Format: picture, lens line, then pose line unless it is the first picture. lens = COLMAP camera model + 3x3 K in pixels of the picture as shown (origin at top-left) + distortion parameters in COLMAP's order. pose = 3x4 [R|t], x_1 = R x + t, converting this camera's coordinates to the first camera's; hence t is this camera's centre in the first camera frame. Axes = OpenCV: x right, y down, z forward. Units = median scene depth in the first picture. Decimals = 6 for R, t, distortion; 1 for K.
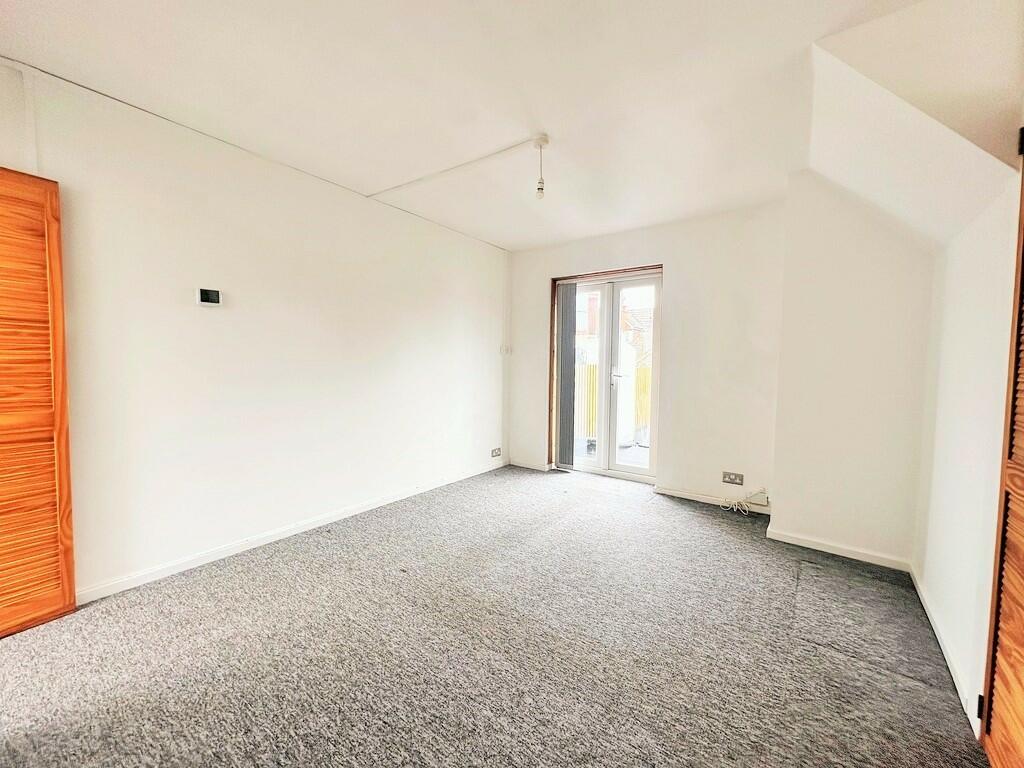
lens RADIAL K [[407.3, 0, 512.0], [0, 407.3, 384.0], [0, 0, 1]] dist [-0.000654, 0.000183]
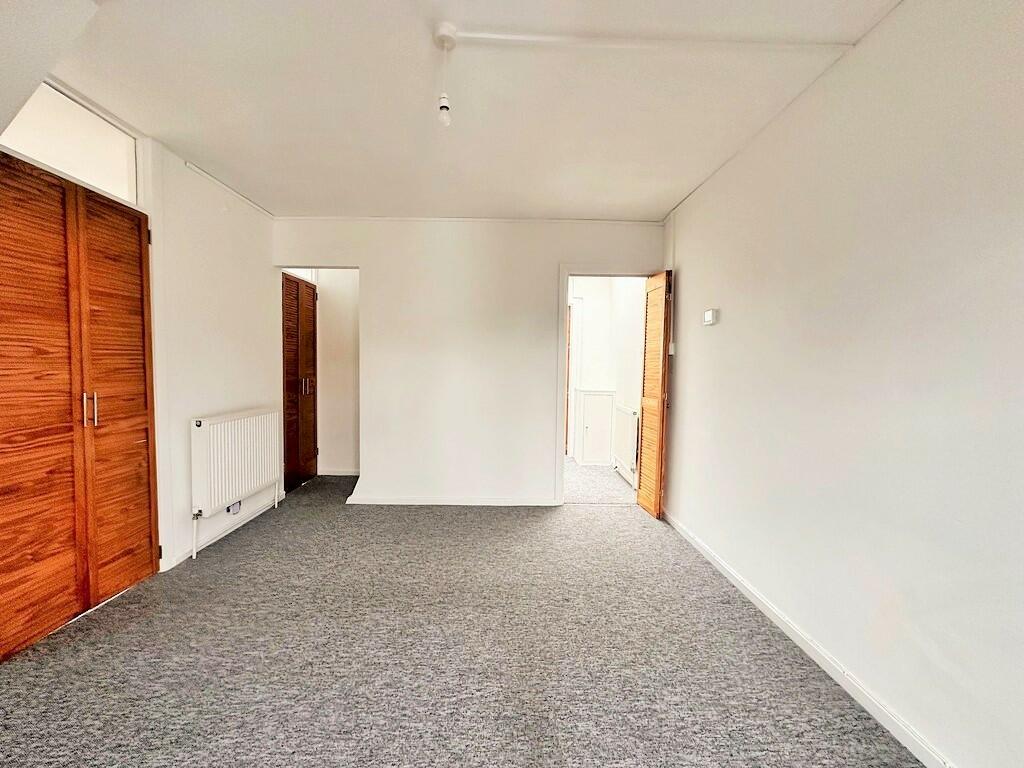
lens RADIAL K [[407.3, 0, 512.0], [0, 407.3, 384.0], [0, 0, 1]] dist [-0.000654, 0.000183]
pose [[-0.790300, 0.001119, -0.612719, 0.263284], [-0.059748, 0.995092, 0.078882, -0.058167], [0.609800, 0.098949, -0.786354, 1.103864]]
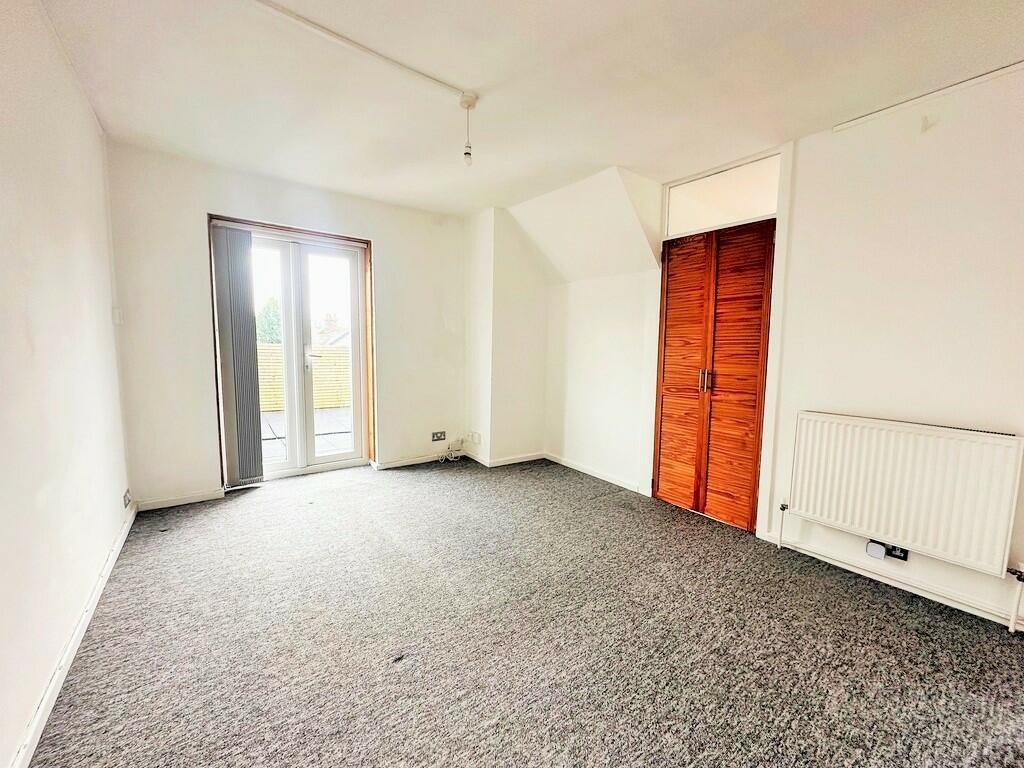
lens RADIAL K [[407.3, 0, 512.0], [0, 407.3, 384.0], [0, 0, 1]] dist [-0.000654, 0.000183]
pose [[0.283106, -0.097434, 0.954127, -0.557543], [0.038767, 0.995176, 0.090123, -0.027829], [-0.958305, 0.011474, 0.285518, 0.436651]]
